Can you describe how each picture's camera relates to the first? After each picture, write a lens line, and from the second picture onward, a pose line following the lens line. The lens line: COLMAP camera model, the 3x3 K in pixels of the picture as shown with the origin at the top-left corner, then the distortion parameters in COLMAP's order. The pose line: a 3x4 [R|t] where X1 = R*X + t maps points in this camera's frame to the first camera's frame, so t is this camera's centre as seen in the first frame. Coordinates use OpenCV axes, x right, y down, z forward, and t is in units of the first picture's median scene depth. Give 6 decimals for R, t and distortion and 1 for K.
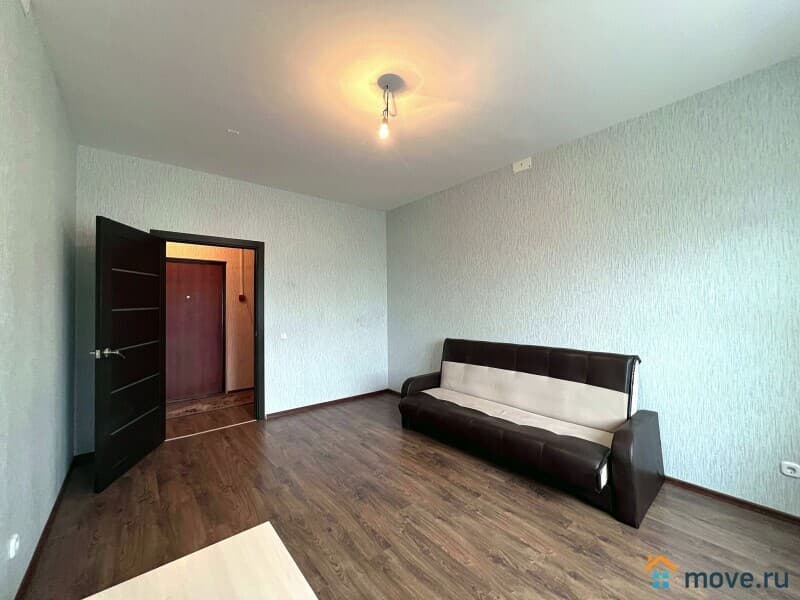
lens RADIAL K [[319.8, 0, 401.7], [0, 319.8, 299.6], [0, 0, 1]] dist [-0.002910, 0.001169]
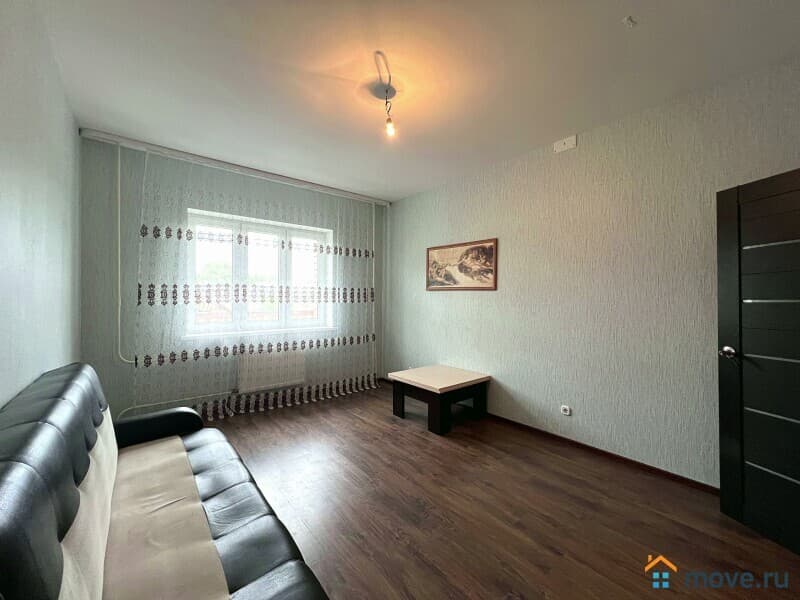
lens RADIAL K [[319.8, 0, 394.9], [0, 319.8, 298.9], [0, 0, 1]] dist [-0.002910, 0.001169]
pose [[-0.999786, 0.007849, 0.019130, -0.073966], [0.007473, 0.999779, -0.019650, 0.034713], [-0.019280, -0.019503, -0.999624, 1.742022]]
